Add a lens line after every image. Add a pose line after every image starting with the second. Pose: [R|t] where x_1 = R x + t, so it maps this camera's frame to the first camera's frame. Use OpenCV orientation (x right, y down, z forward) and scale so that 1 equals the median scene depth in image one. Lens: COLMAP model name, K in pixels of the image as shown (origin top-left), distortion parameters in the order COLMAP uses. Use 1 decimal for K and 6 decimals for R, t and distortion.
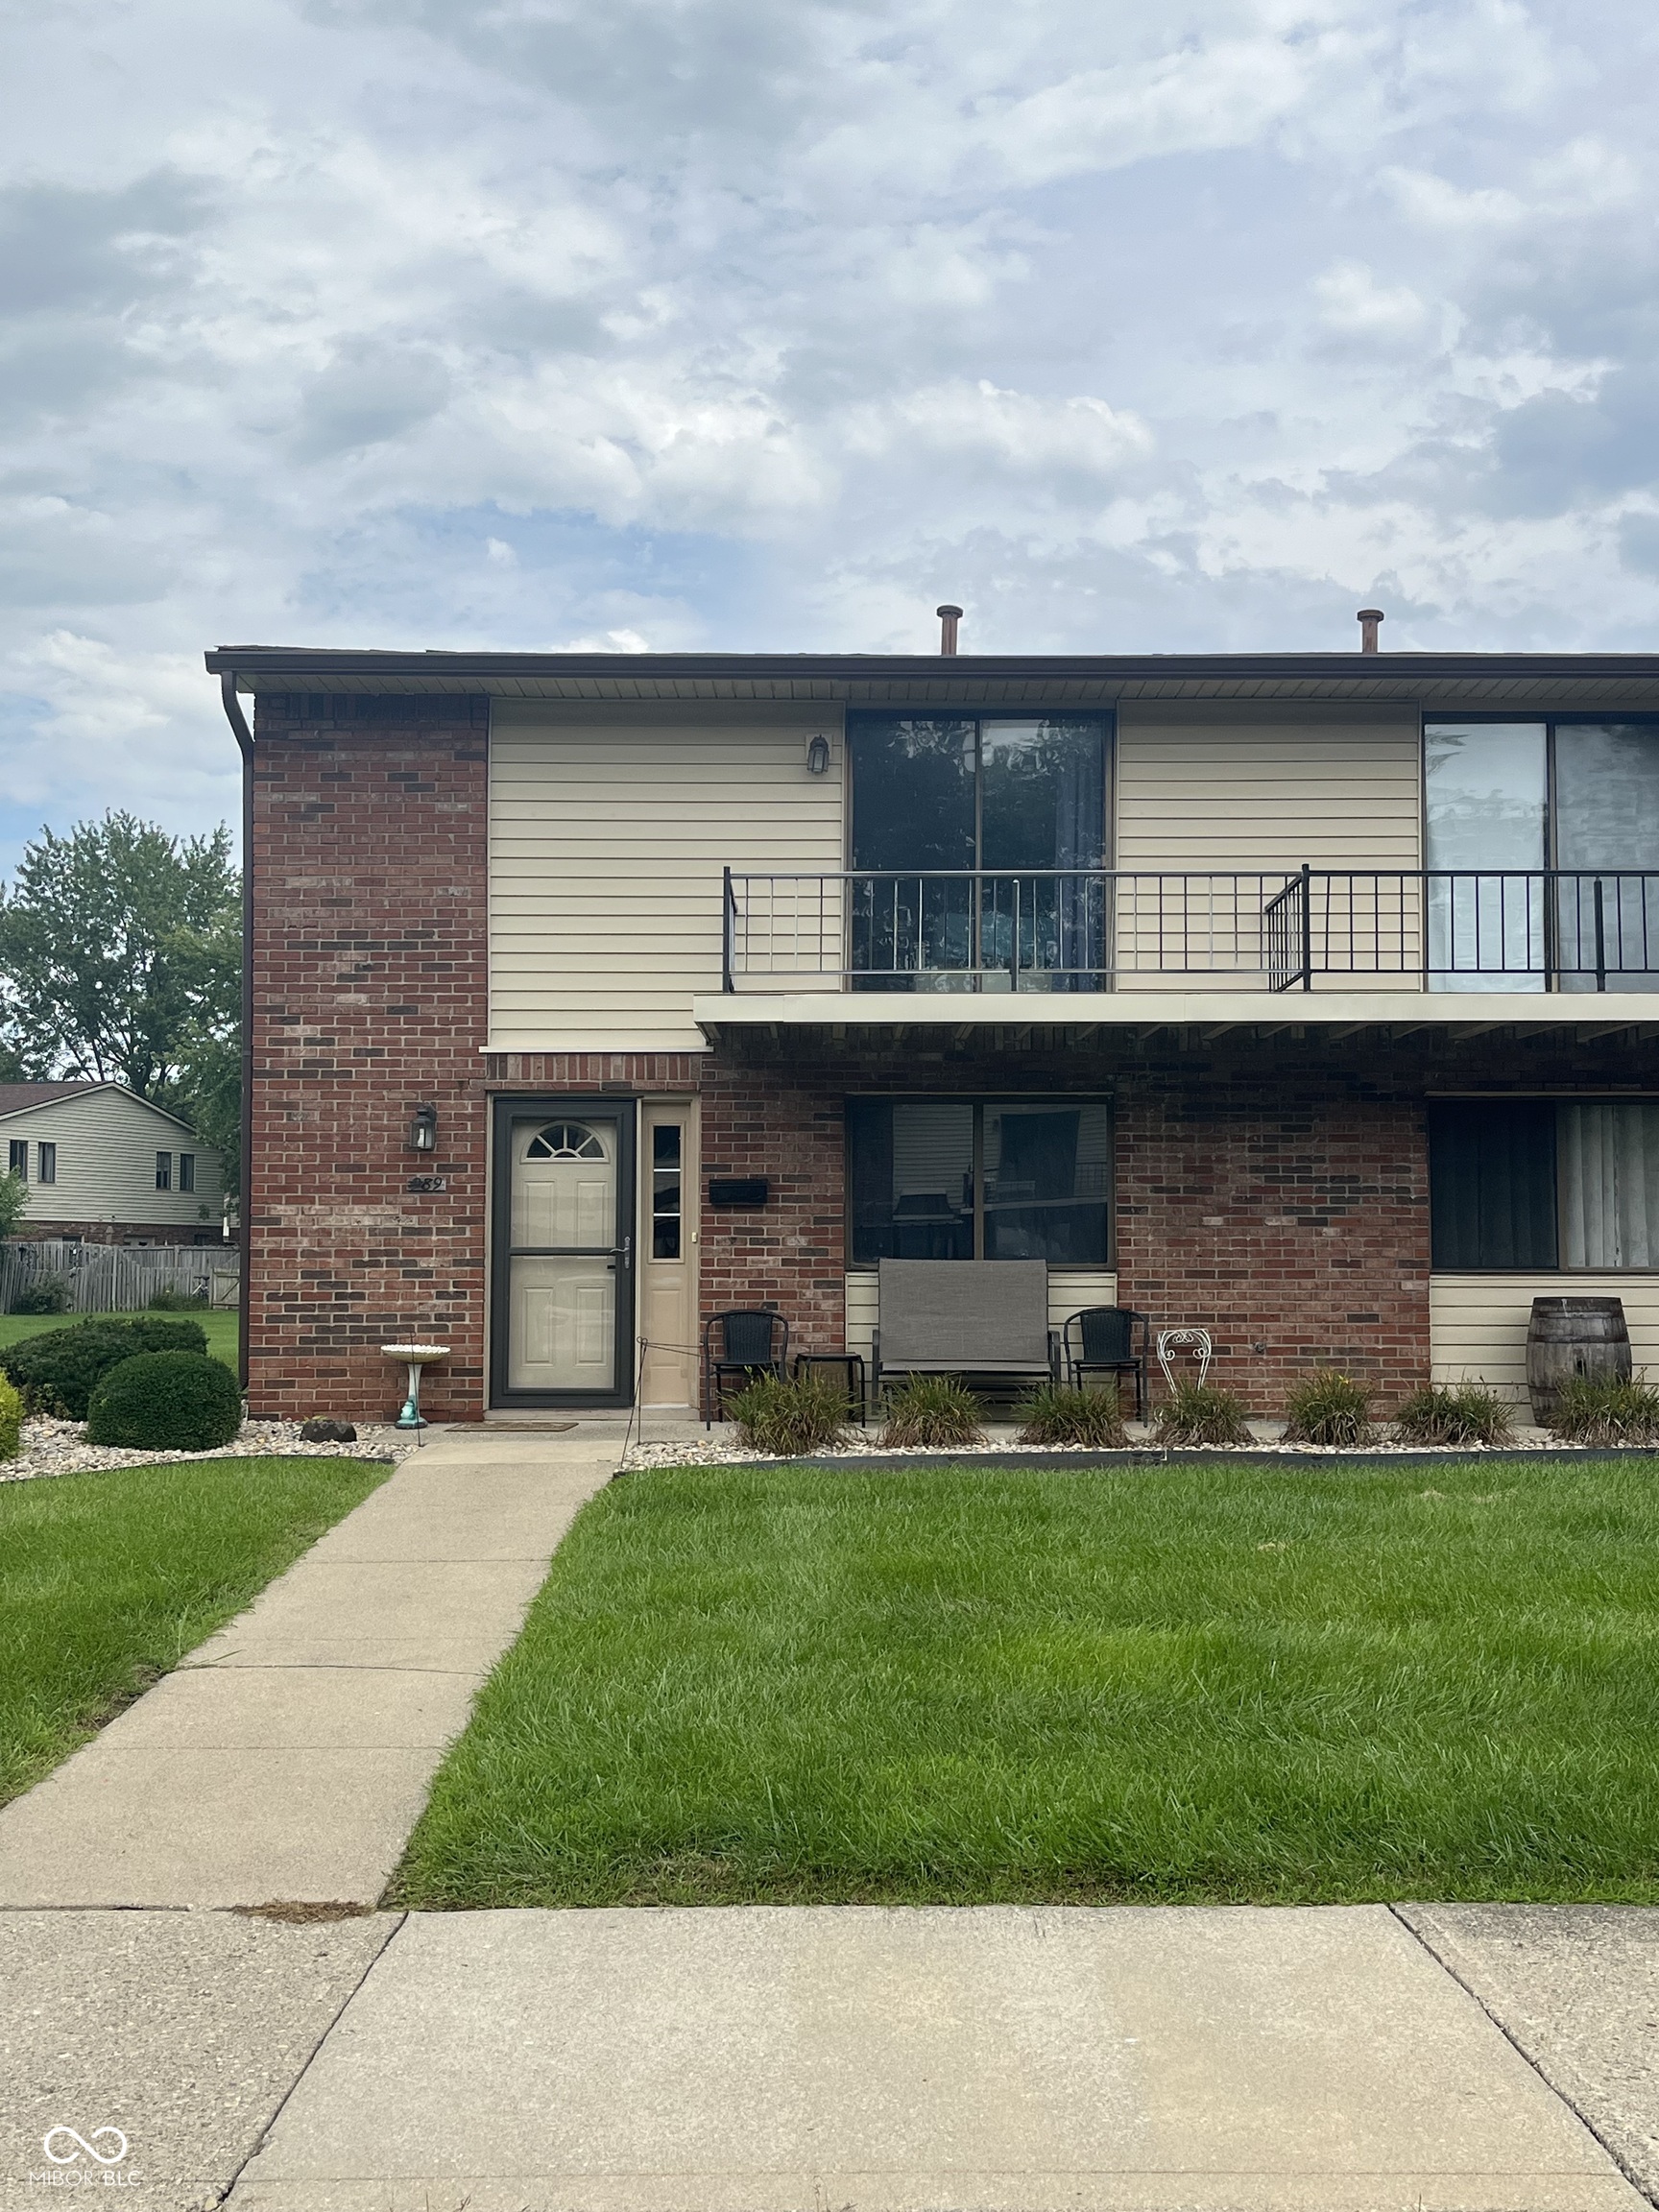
lens RADIAL K [[2380.1, 0, 830.9], [0, 2380.1, 1103.0], [0, 0, 1]] dist [0.130109, 0.000000]
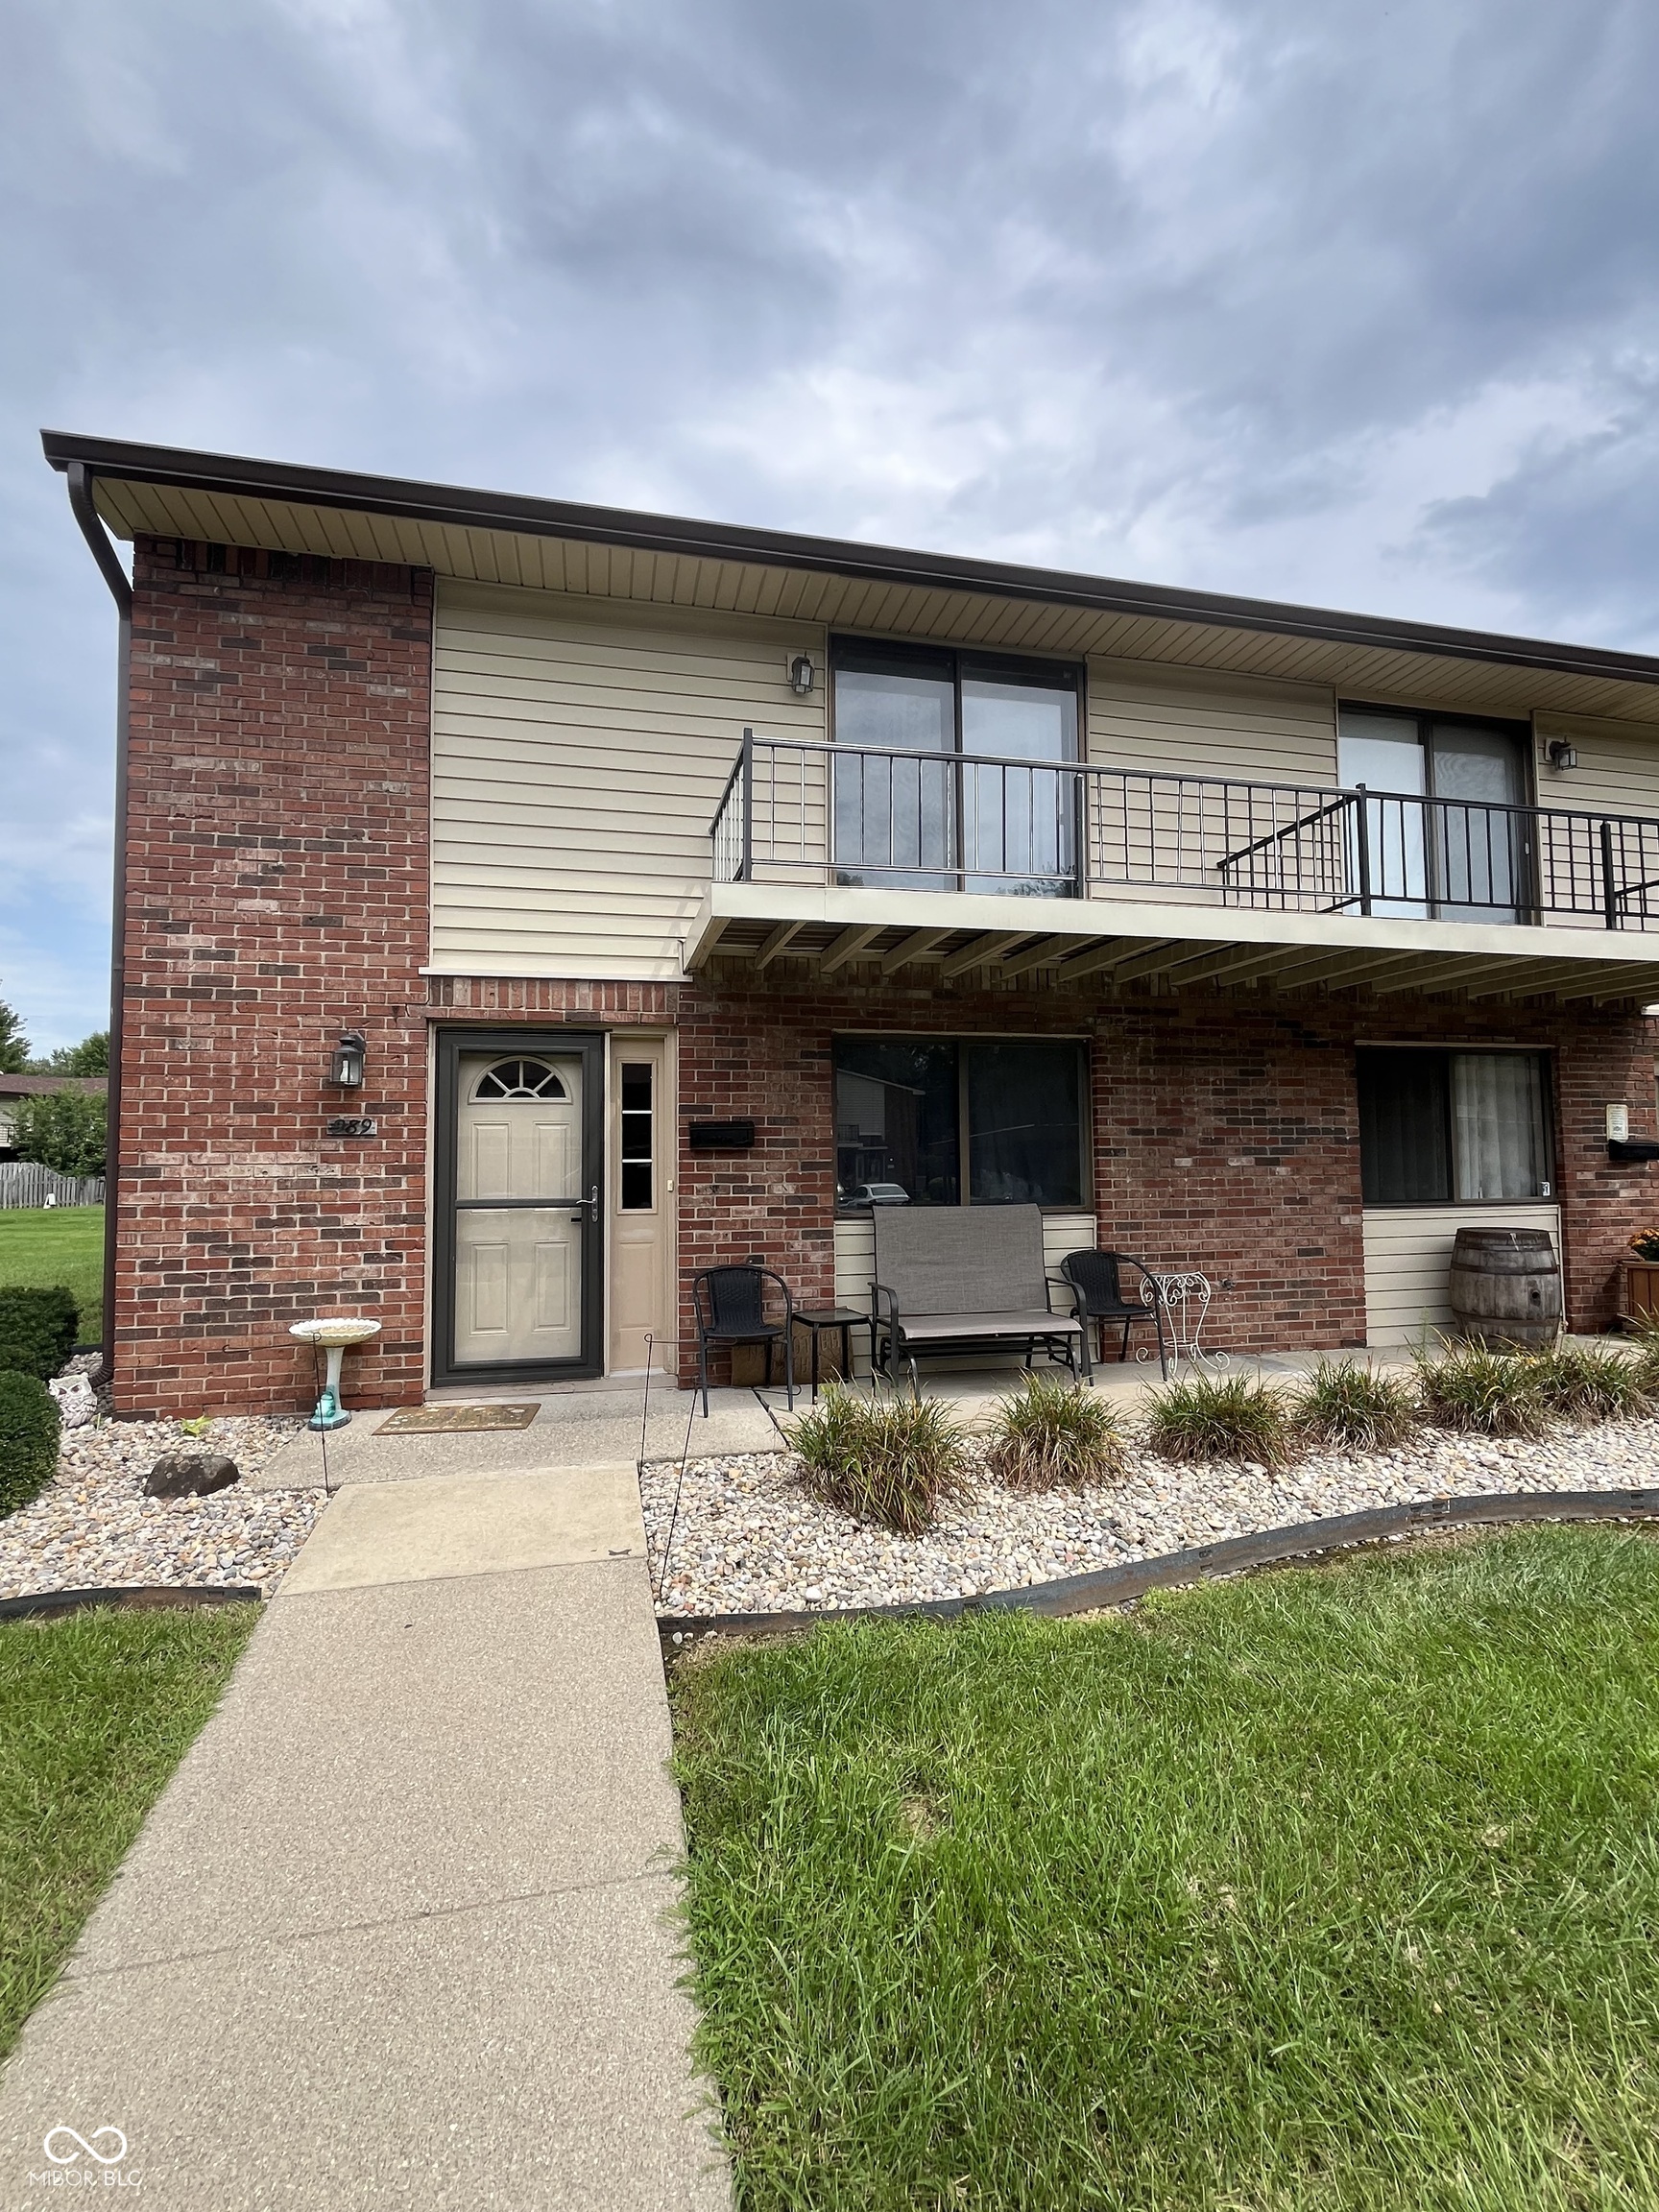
lens RADIAL K [[990.5, 0, 827.9], [0, 990.5, 1111.1], [0, 0, 1]] dist [-0.003008, 0.000043]
pose [[0.974188, 0.002390, 0.225727, -0.084228], [-0.002400, 0.999997, -0.000231, 0.027942], [-0.225727, -0.000317, 0.974191, 0.619927]]
